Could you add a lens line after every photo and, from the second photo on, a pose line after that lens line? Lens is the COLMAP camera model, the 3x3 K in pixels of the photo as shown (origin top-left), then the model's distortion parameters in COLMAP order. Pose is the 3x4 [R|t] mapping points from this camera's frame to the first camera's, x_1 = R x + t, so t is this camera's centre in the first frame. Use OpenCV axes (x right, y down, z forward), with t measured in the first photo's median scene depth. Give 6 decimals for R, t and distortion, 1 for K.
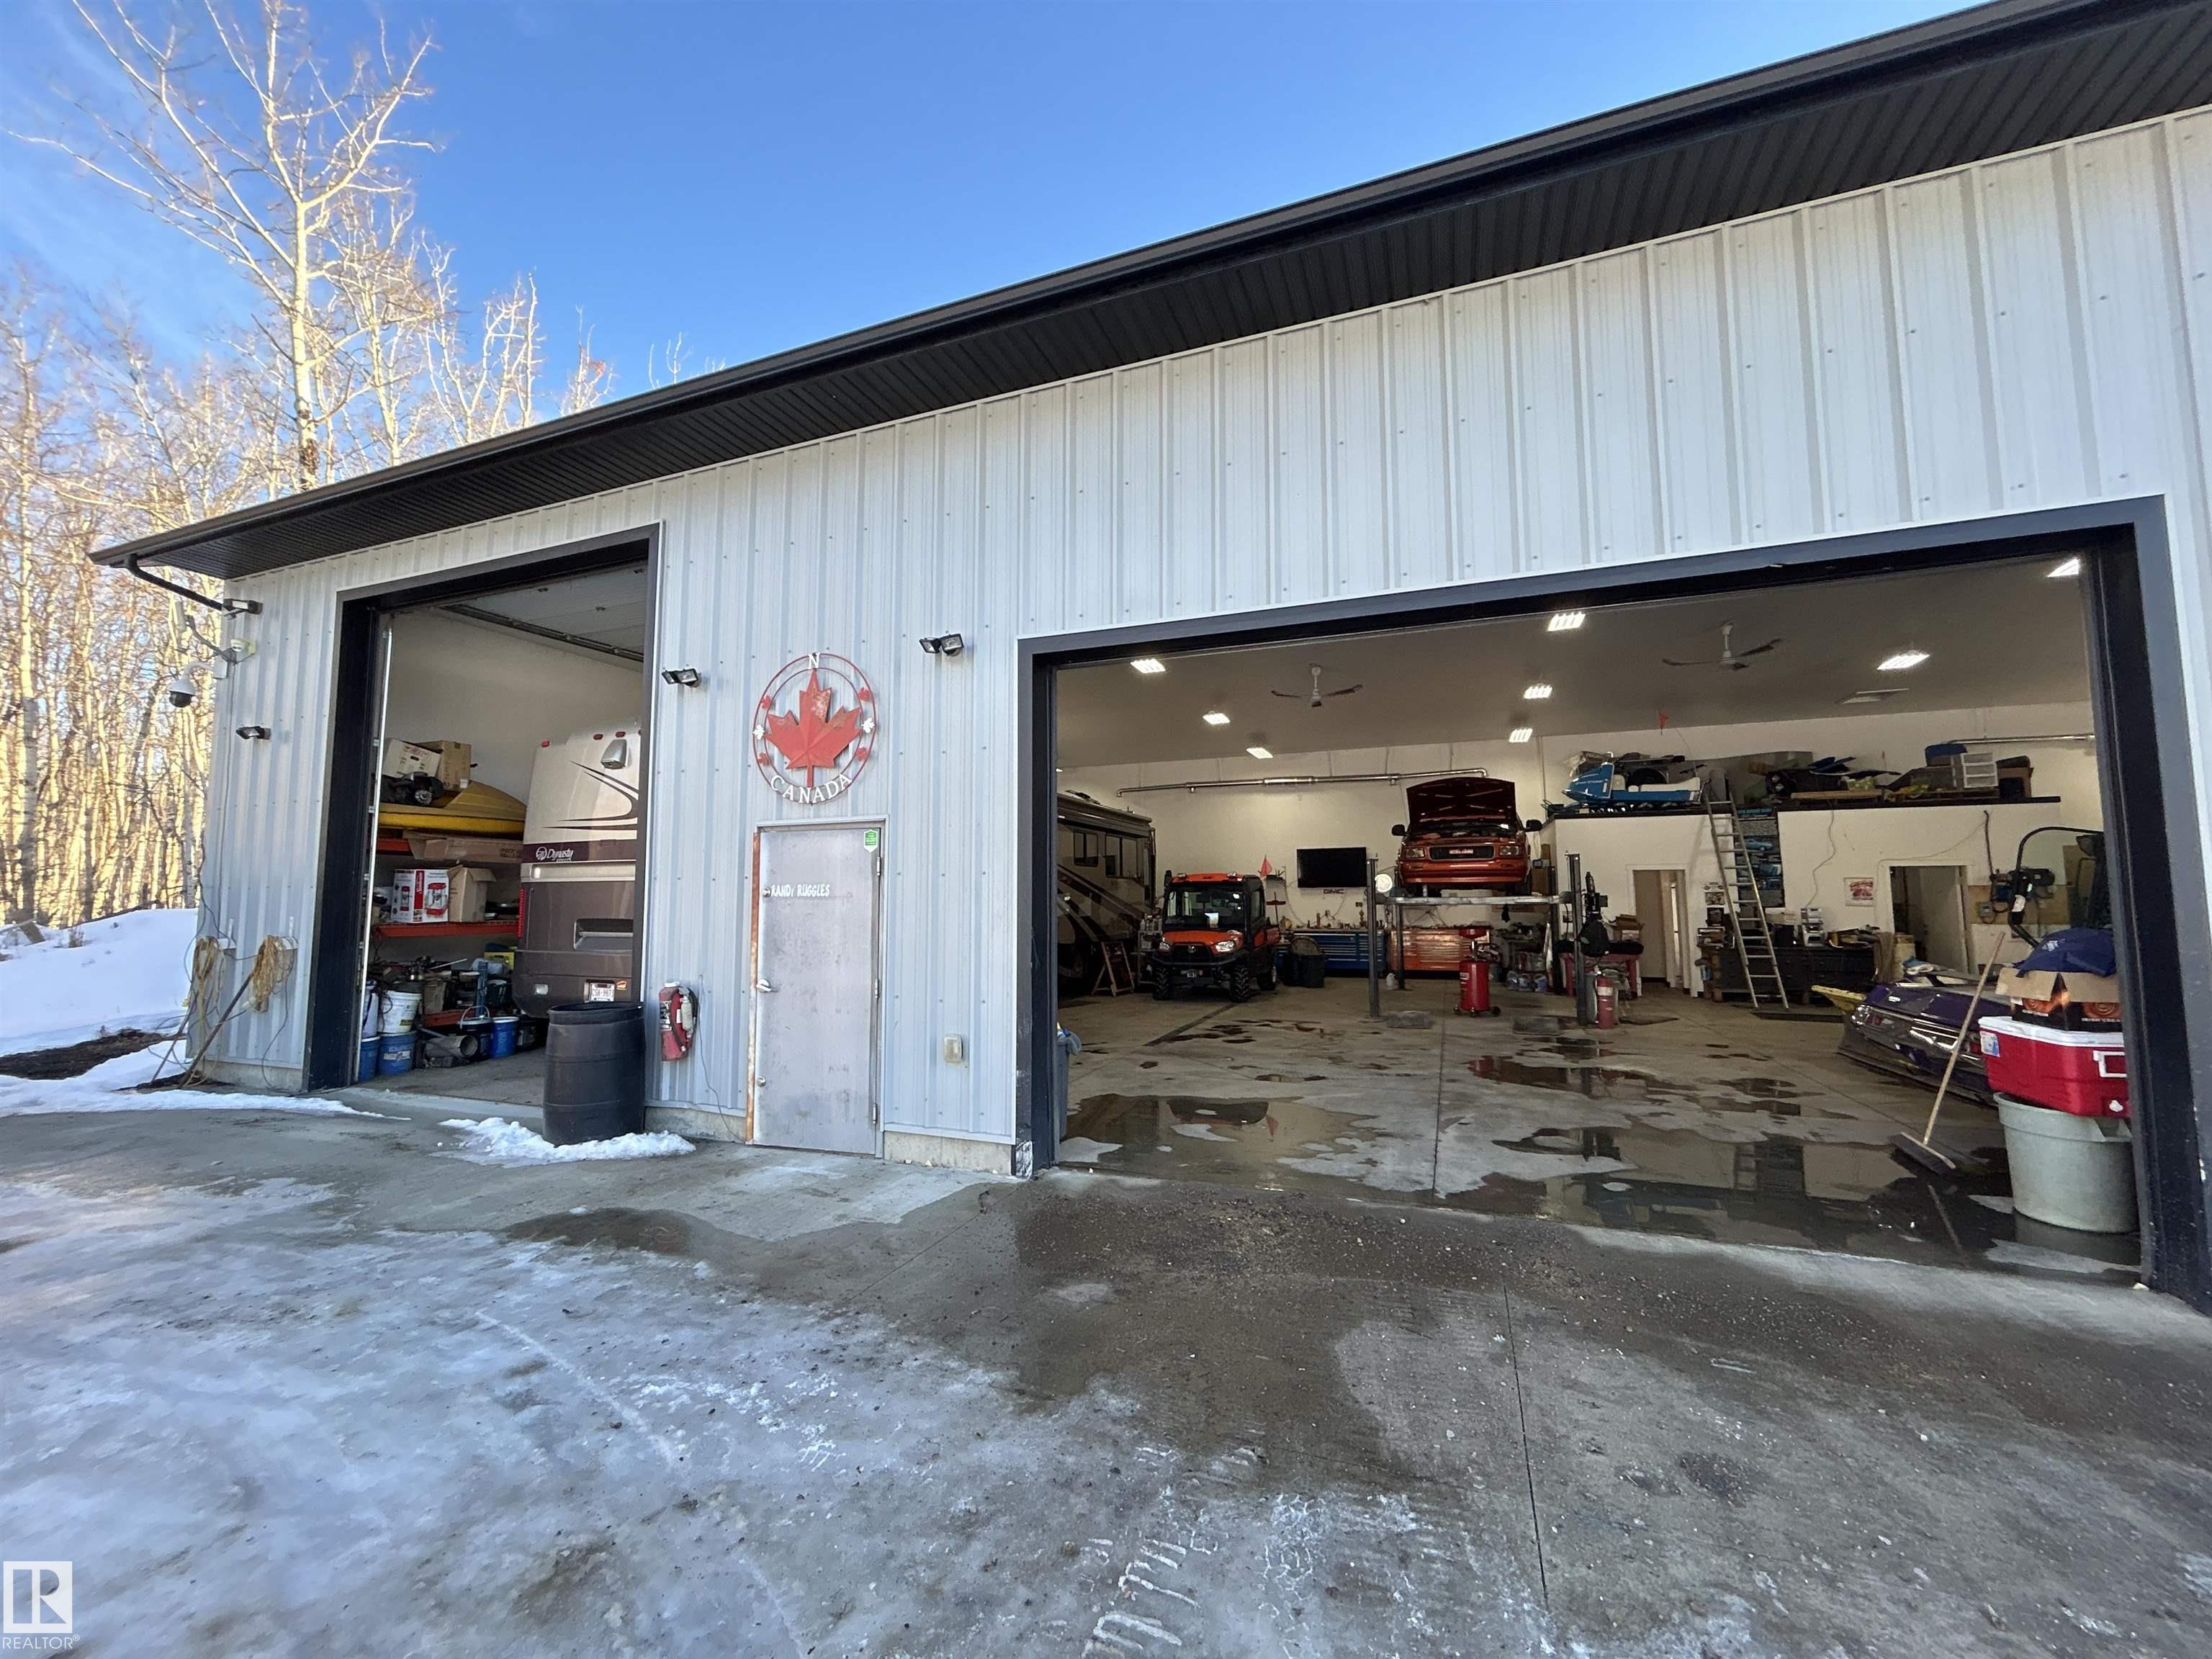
lens RADIAL K [[888.6, 0, 1110.5], [0, 888.6, 827.3], [0, 0, 1]] dist [0.000281, -0.000192]
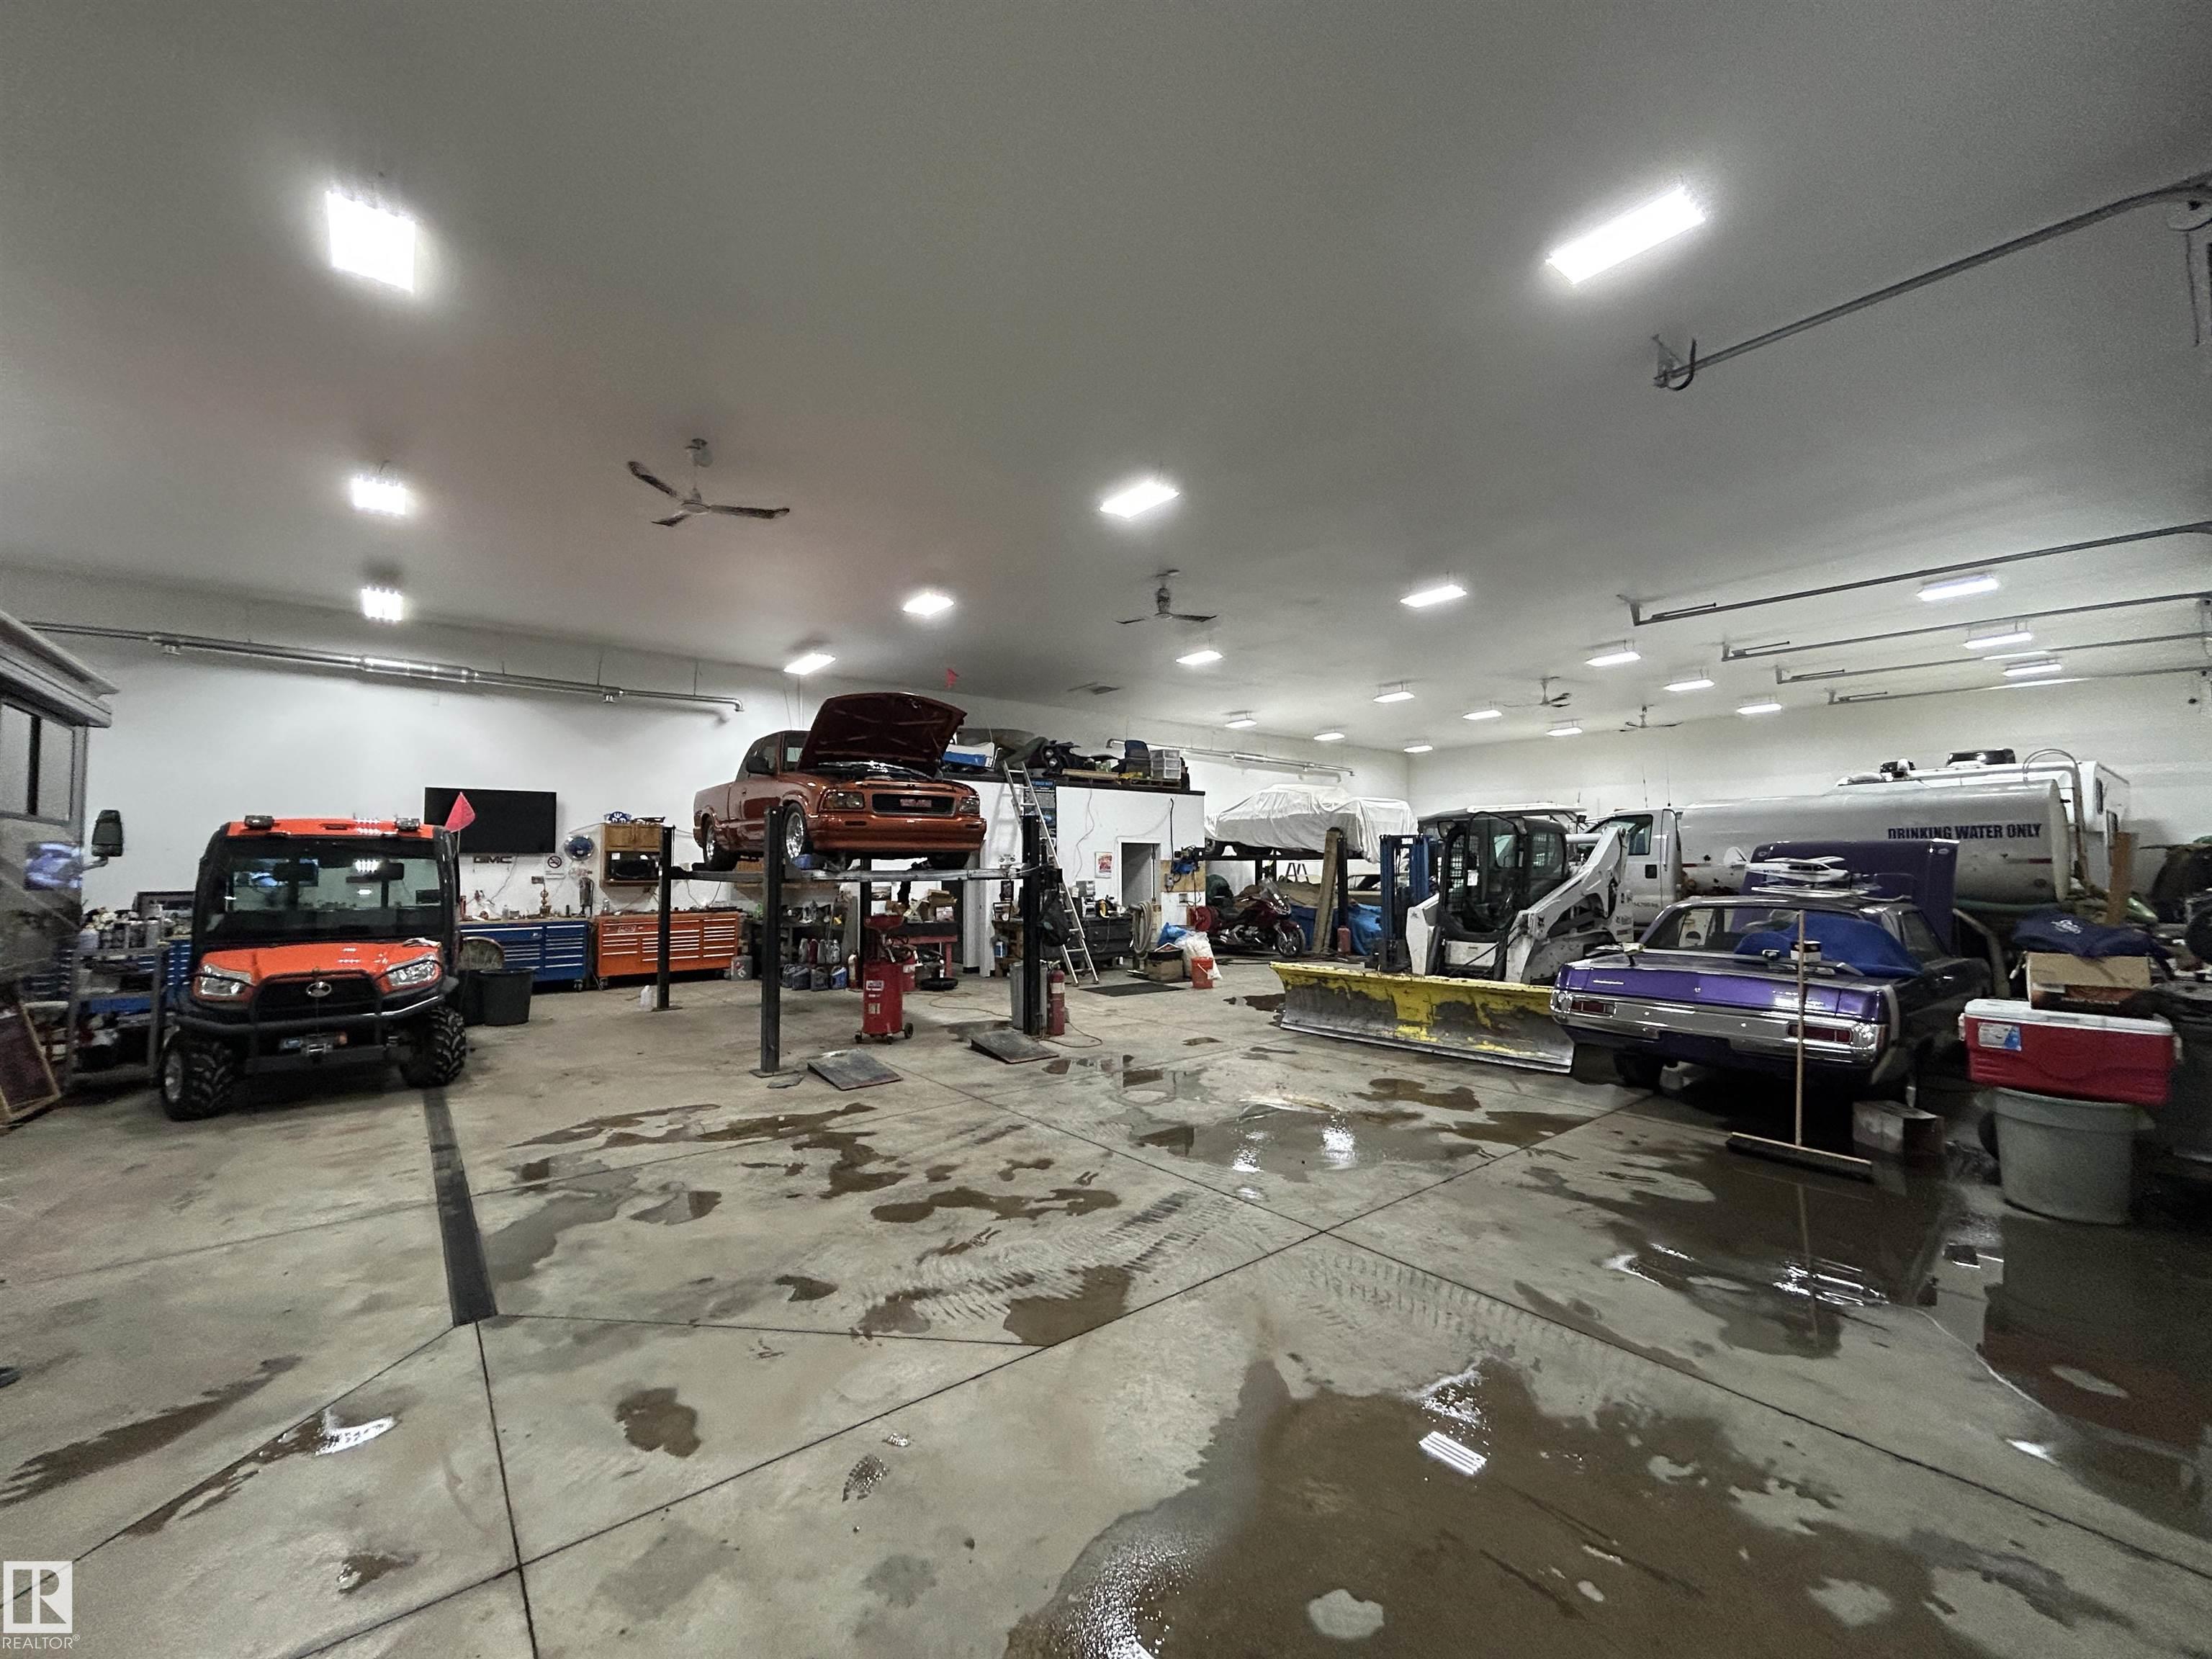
lens RADIAL K [[888.6, 0, 1109.4], [0, 888.6, 827.3], [0, 0, 1]] dist [0.000281, -0.000192]
pose [[0.506807, 0.041306, 0.861070, -0.092287], [-0.069808, 0.997538, -0.006765, 0.032897], [-0.859229, -0.056681, 0.508442, 0.438785]]
